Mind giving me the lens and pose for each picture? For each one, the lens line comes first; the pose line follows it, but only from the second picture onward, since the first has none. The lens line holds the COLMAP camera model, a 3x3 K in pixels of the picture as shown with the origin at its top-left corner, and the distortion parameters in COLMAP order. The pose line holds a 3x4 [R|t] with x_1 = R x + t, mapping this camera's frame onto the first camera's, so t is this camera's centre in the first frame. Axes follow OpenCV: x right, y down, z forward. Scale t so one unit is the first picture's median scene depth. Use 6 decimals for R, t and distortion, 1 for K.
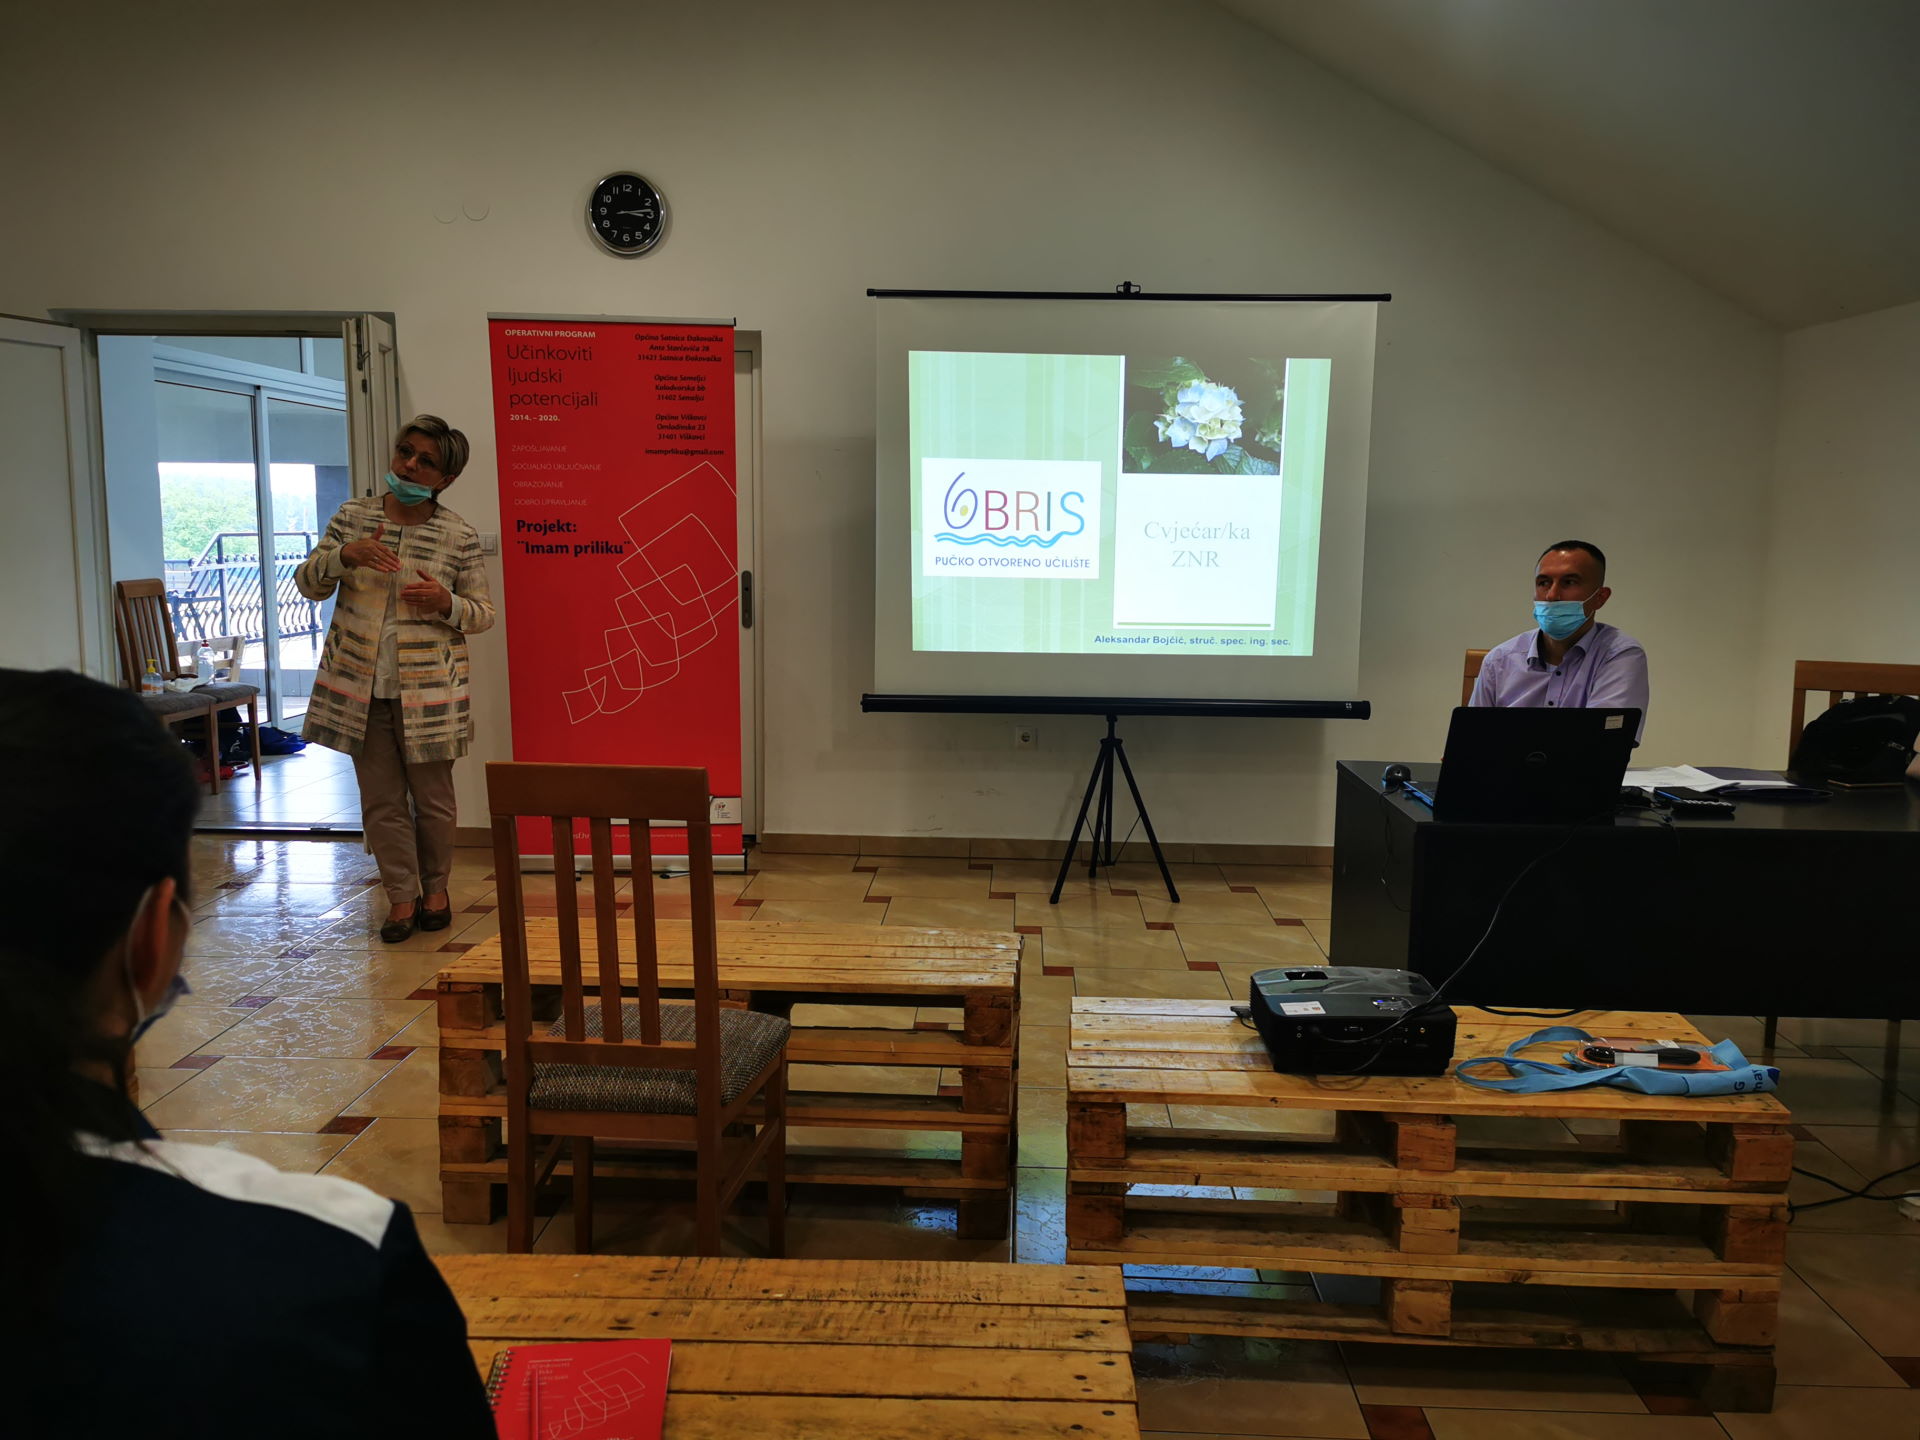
lens RADIAL K [[1473.5, 0, 967.7], [0, 1473.5, 708.4], [0, 0, 1]] dist [0.059776, -0.053474]
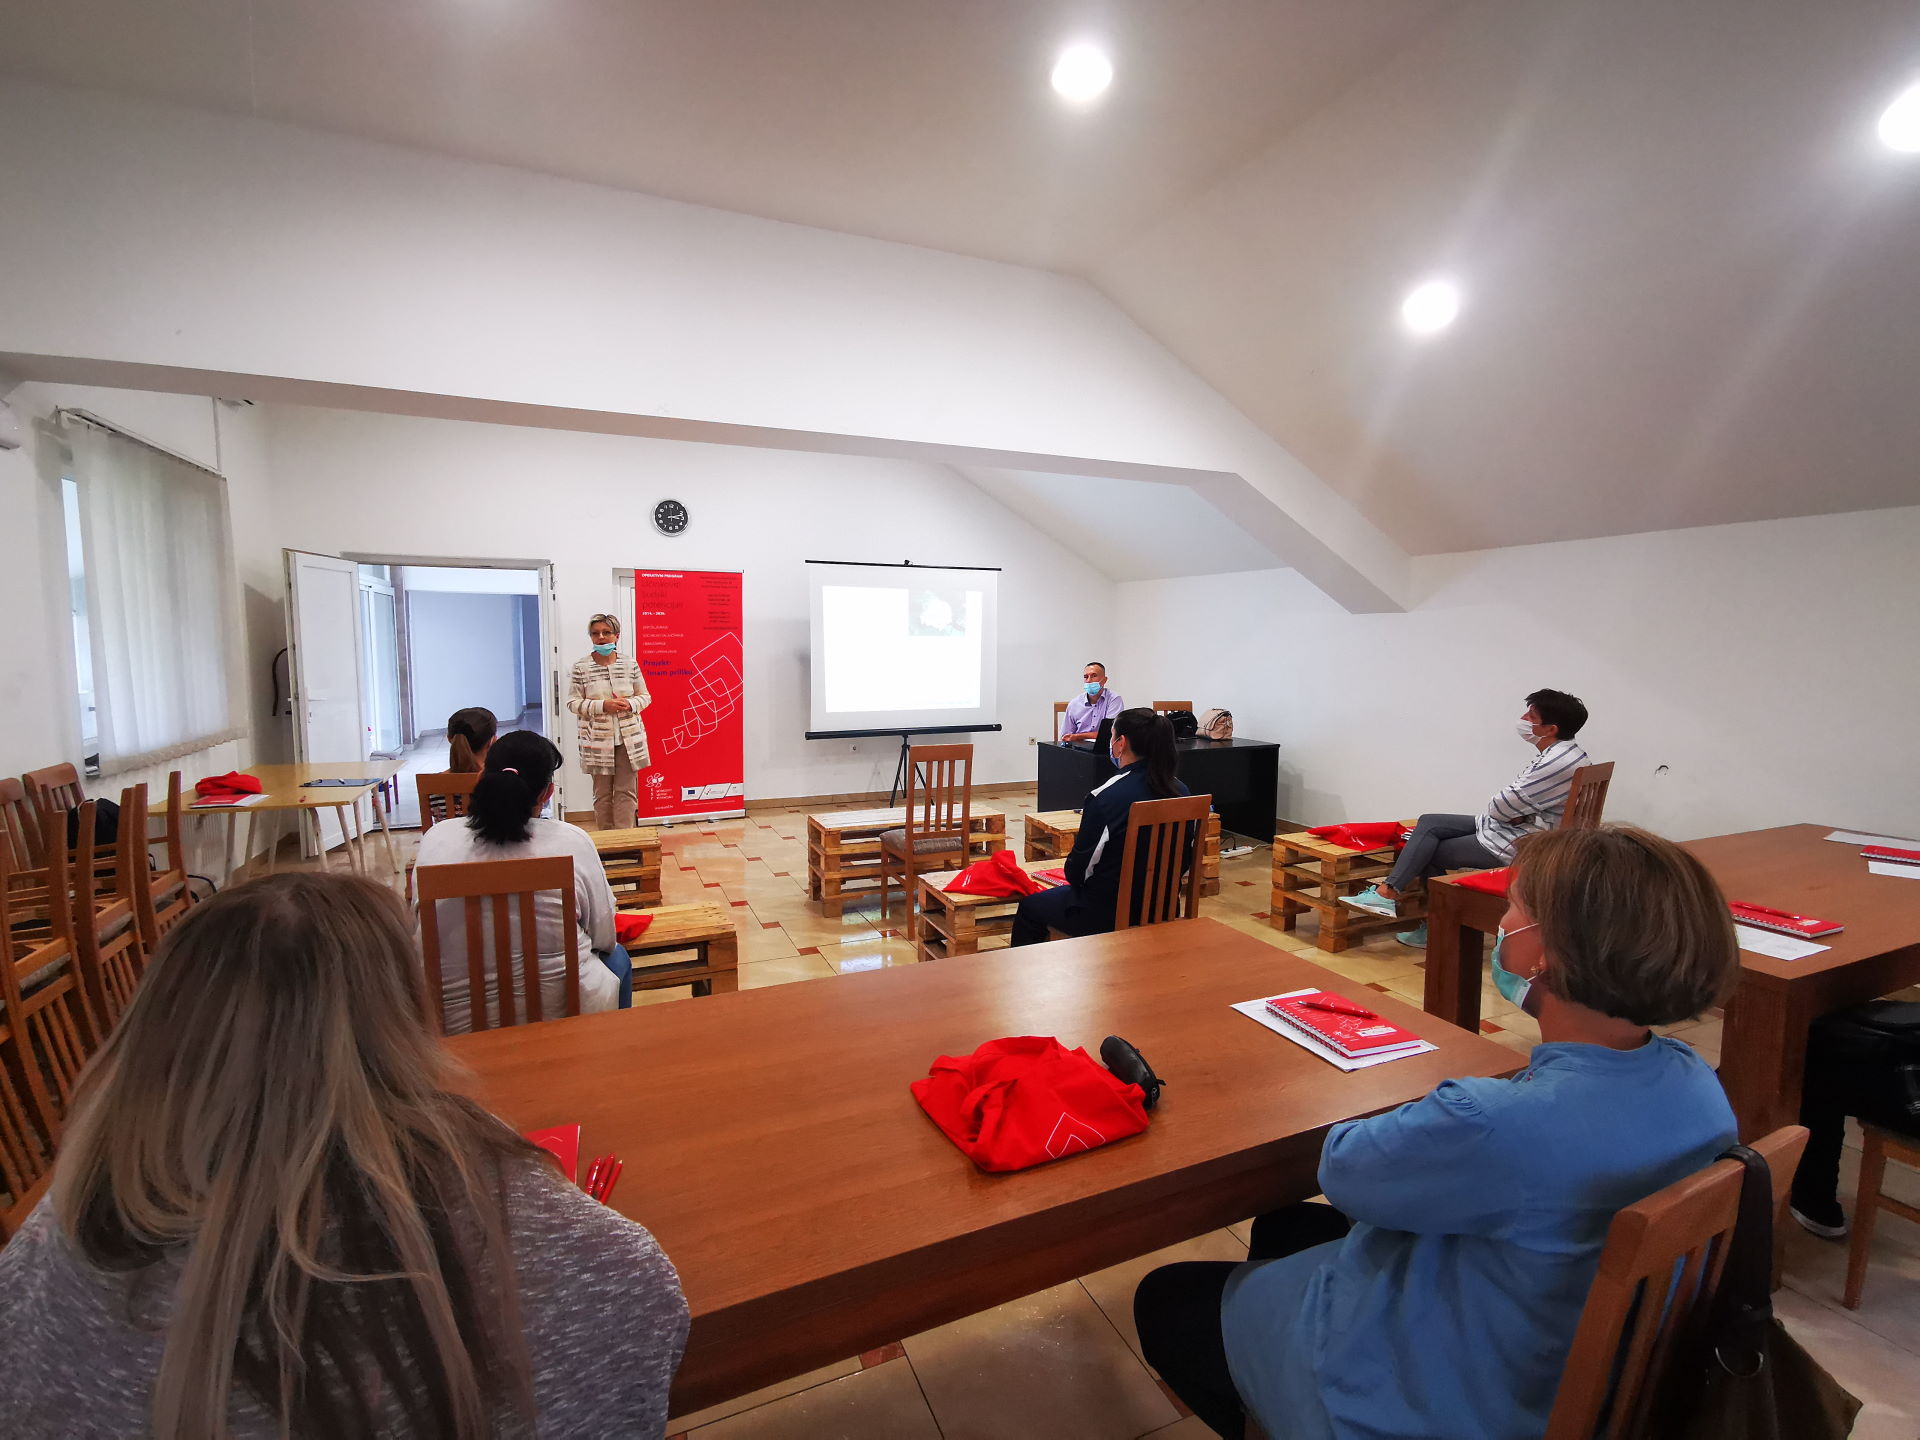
lens RADIAL K [[881.9, 0, 977.5], [0, 881.9, 711.1], [0, 0, 1]] dist [0.005228, 0.000492]
pose [[0.903367, -0.045202, 0.426479, -0.421834], [0.062983, 0.997631, -0.027673, 0.012916], [-0.424217, 0.051860, 0.904074, -0.366294]]
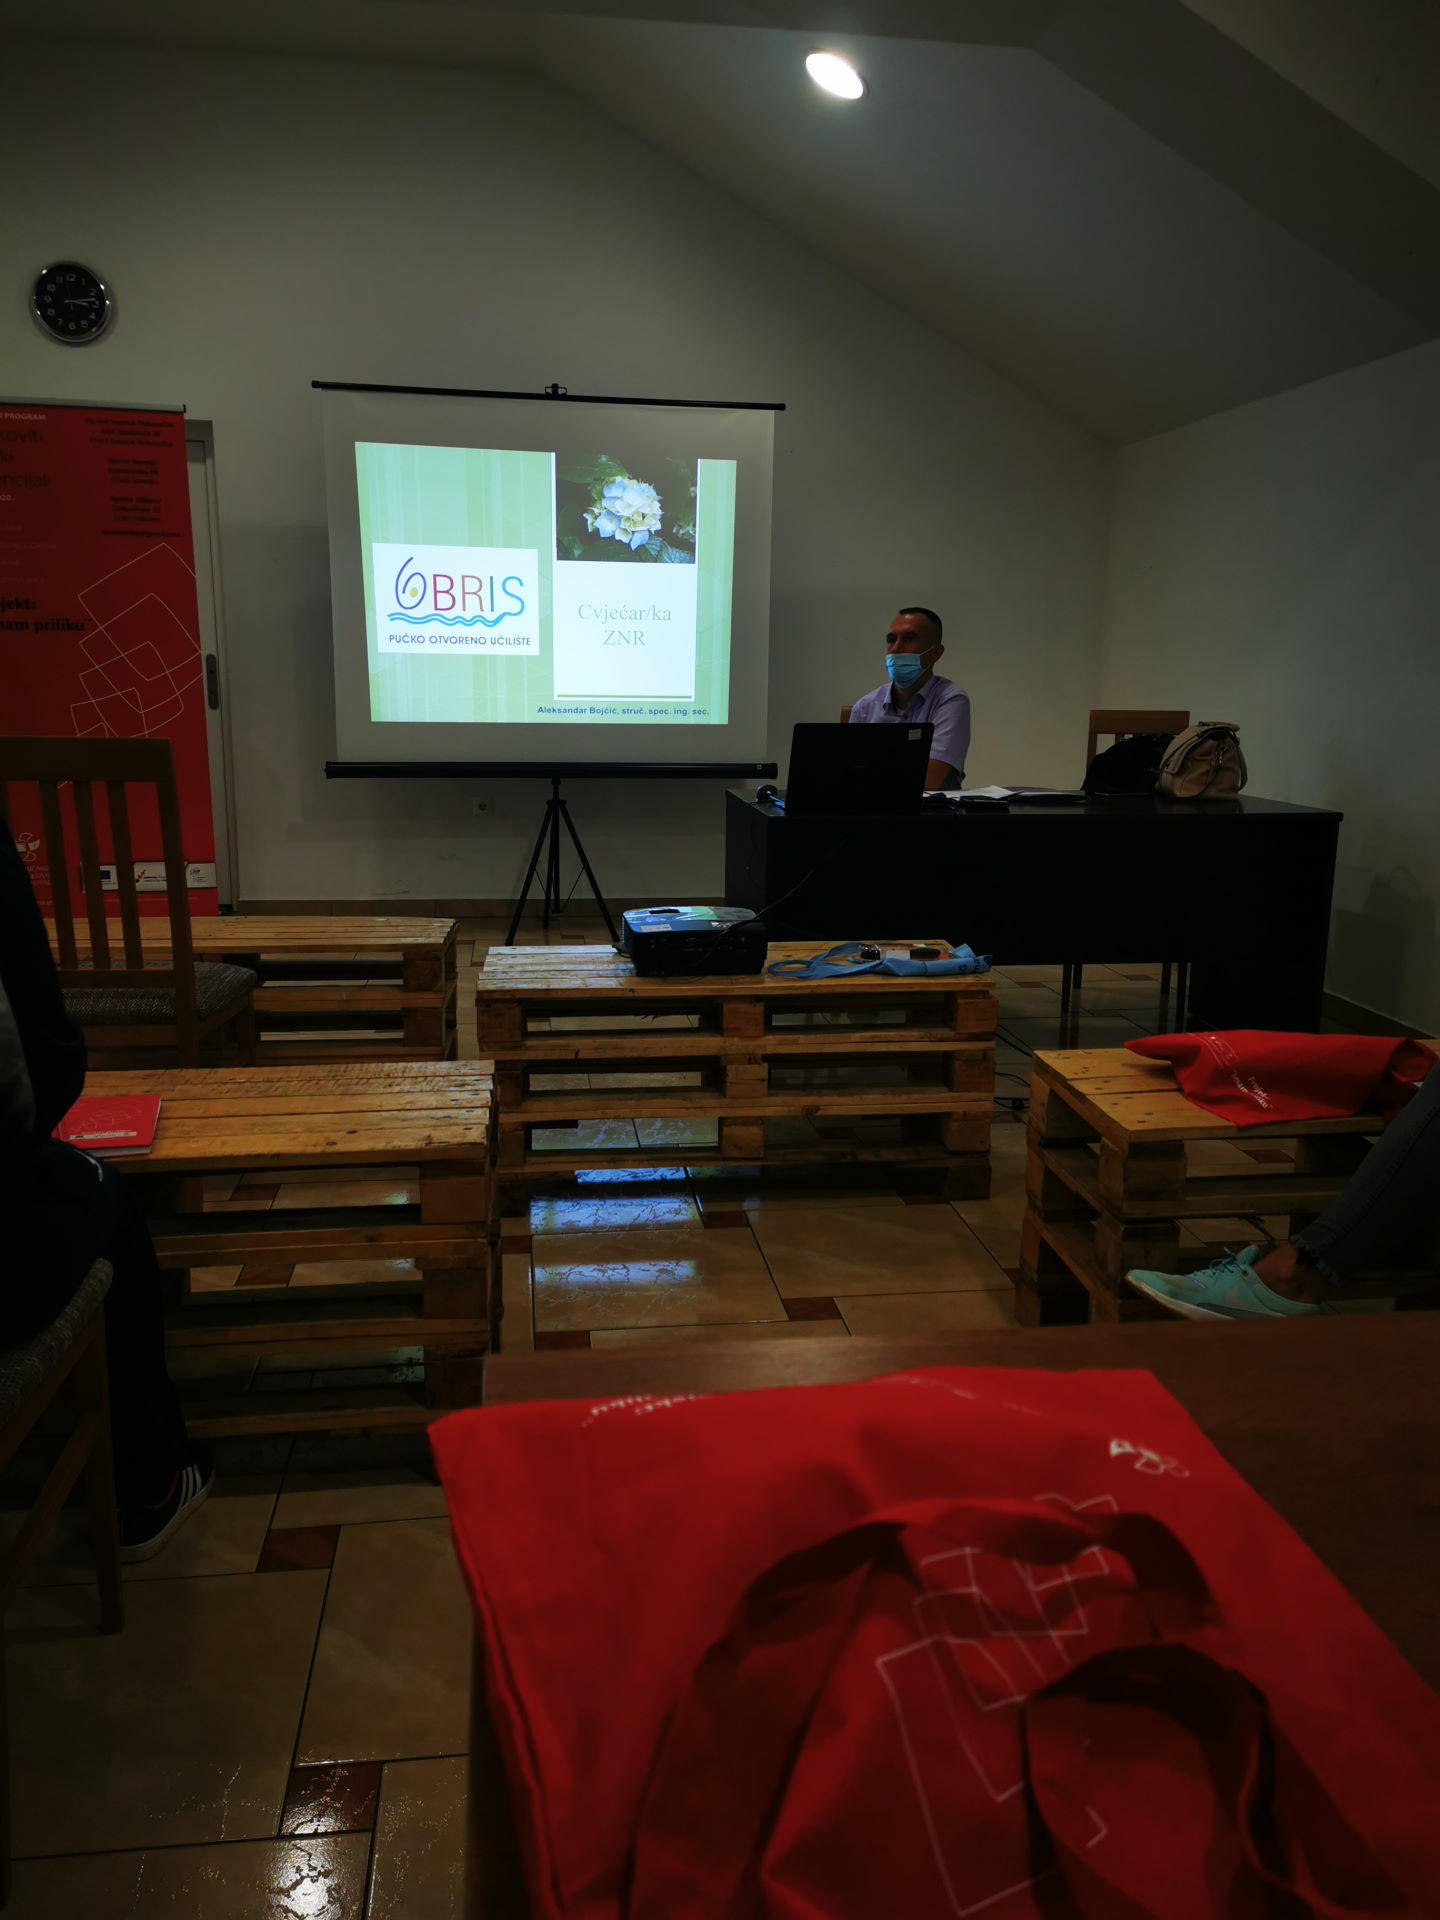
lens RADIAL K [[1473.5, 0, 726.4], [0, 1473.5, 946.7], [0, 0, 1]] dist [0.059776, -0.053474]
pose [[0.984594, -0.034722, 0.171373, 0.028886], [0.023631, 0.997517, 0.066343, 0.062465], [-0.173251, -0.061271, 0.982970, -0.144951]]
